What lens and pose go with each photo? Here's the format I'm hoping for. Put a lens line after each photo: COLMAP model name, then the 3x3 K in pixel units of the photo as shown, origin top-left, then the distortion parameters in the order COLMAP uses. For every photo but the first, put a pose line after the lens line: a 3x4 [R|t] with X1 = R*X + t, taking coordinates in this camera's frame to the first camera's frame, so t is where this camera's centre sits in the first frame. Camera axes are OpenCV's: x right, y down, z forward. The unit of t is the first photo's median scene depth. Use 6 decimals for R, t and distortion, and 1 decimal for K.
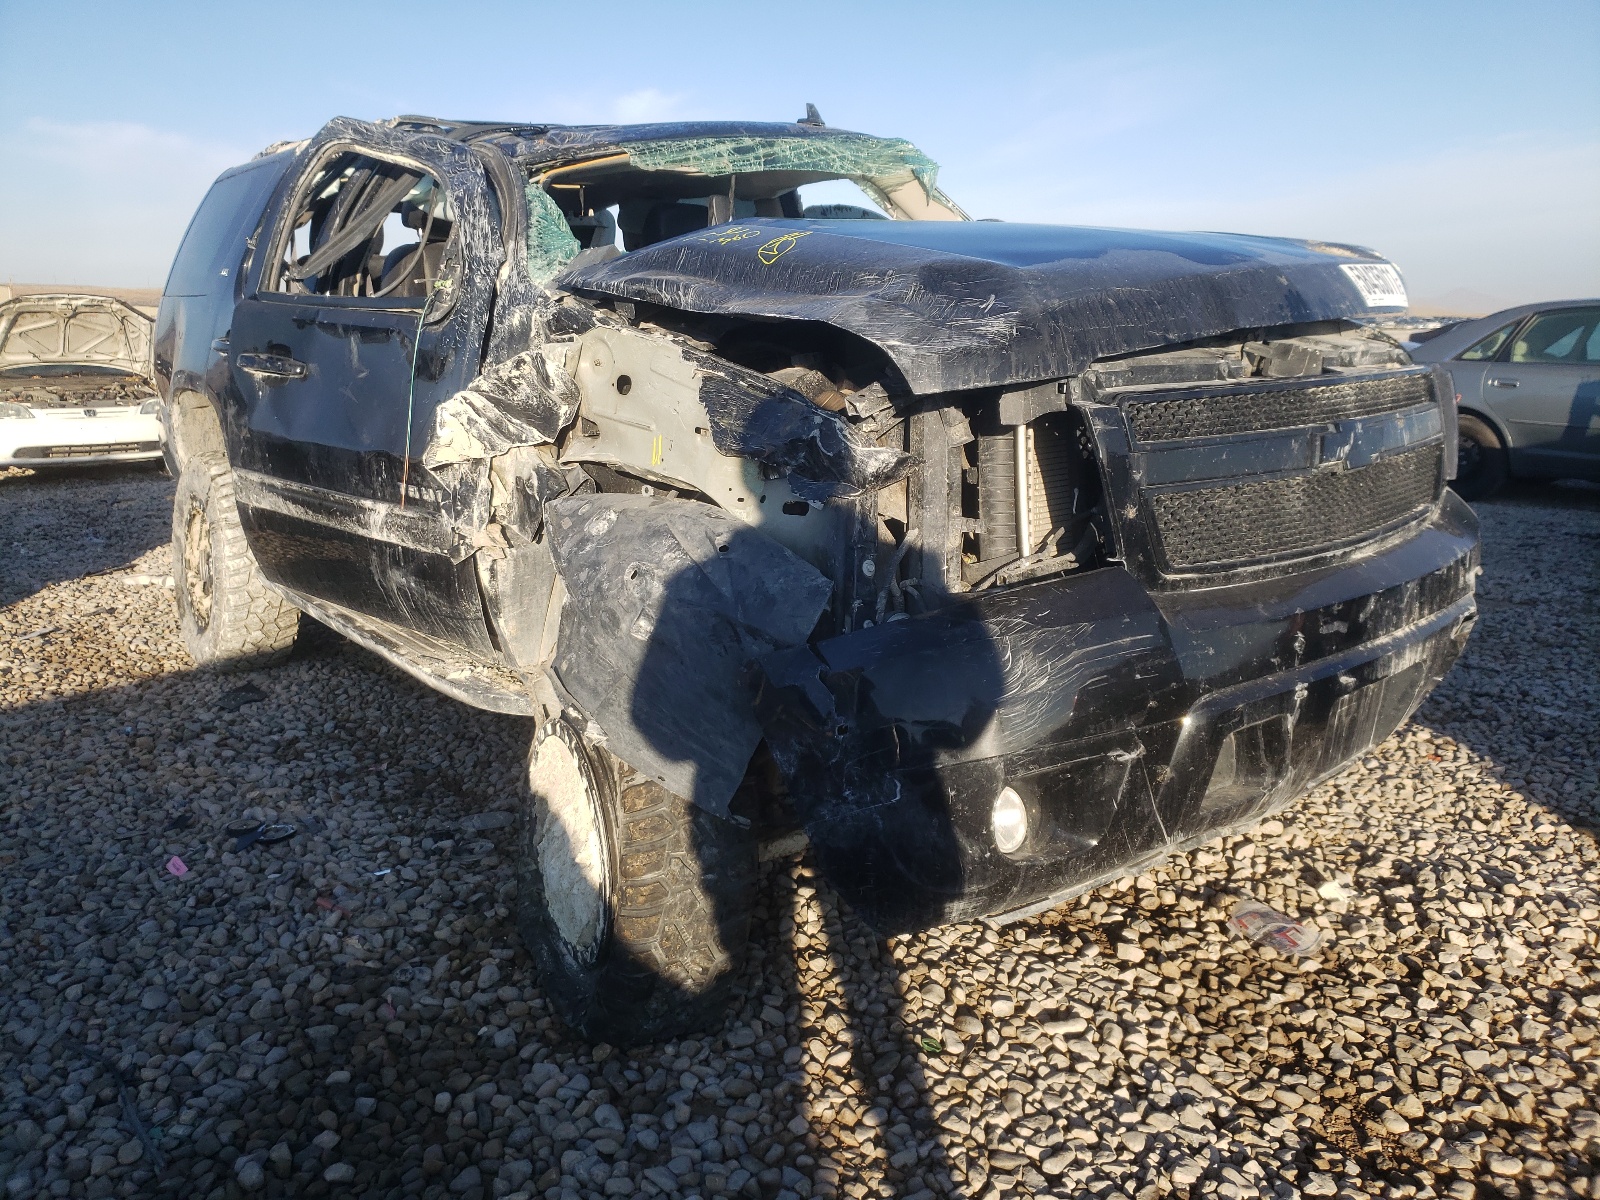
lens RADIAL K [[1214.5, 0, 800.0], [0, 1214.5, 600.0], [0, 0, 1]] dist [0.071905, 0.000187]
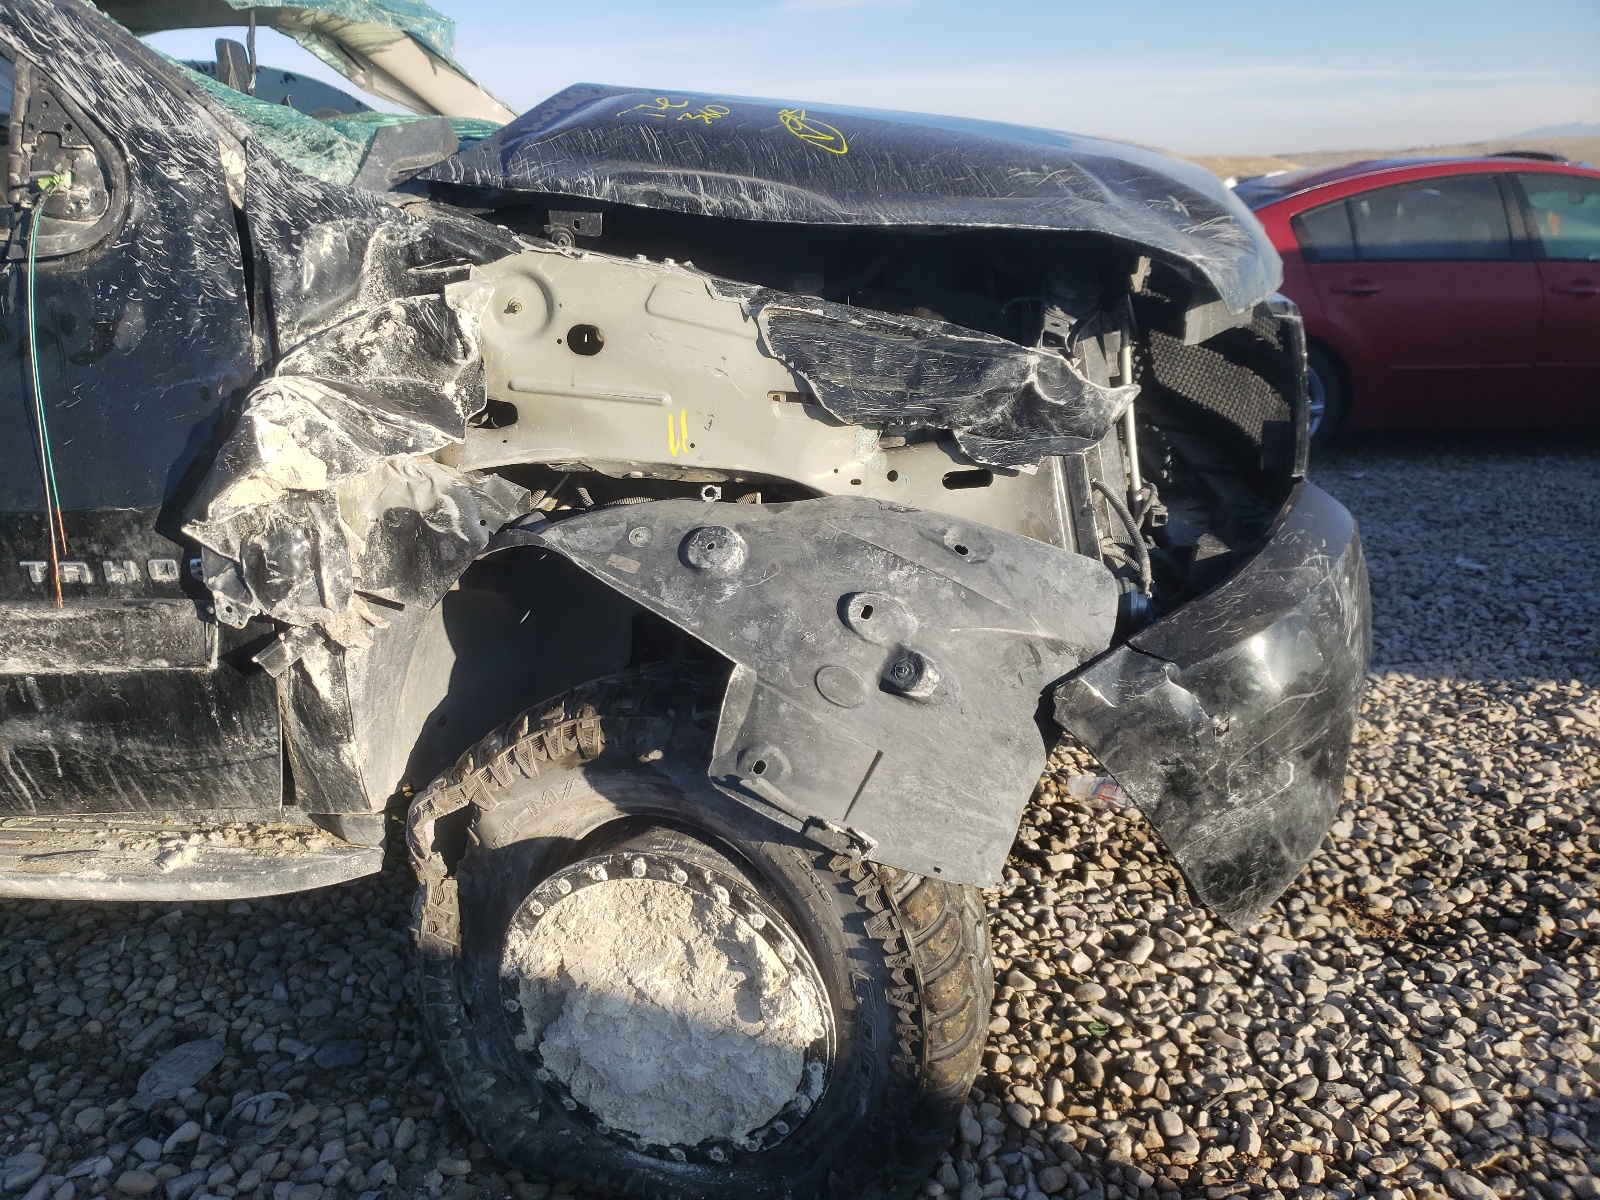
lens RADIAL K [[1209.2, 0, 800.0], [0, 1209.2, 636.0], [0, 0, 1]] dist [0.028252, 0.001063]
pose [[0.699317, -0.249477, 0.669863, -0.537229], [0.176382, 0.968366, 0.176511, -0.116561], [-0.692708, -0.005286, 0.721198, 0.445372]]
